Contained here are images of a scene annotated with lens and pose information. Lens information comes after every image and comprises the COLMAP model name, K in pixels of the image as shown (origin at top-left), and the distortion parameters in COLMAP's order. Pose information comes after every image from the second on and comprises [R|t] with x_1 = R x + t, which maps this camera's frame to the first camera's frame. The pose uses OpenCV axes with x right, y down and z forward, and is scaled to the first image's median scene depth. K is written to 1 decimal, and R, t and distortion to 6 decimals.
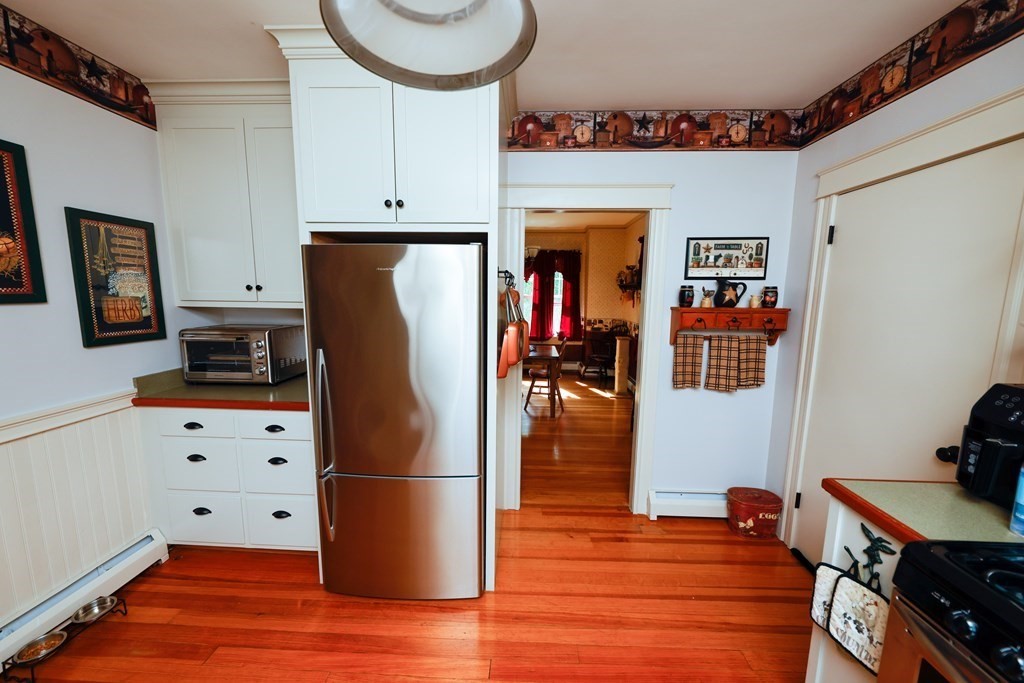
lens RADIAL K [[368.7, 0, 513.5], [0, 368.7, 339.5], [0, 0, 1]] dist [-0.001029, -0.000409]
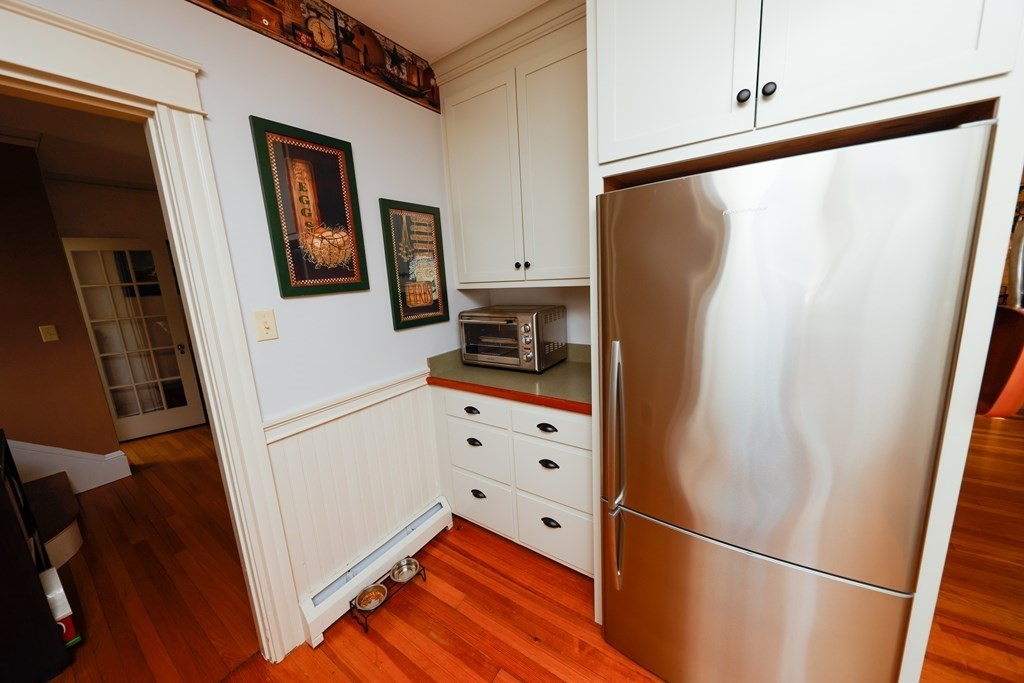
lens RADIAL K [[353.6, 0, 512.2], [0, 353.6, 334.2], [0, 0, 1]] dist [0.000155, -0.000069]
pose [[0.849124, 0.030288, -0.527324, -0.291049], [-0.000219, 0.998375, 0.056992, -0.023607], [0.528193, -0.048278, 0.847751, 0.269937]]
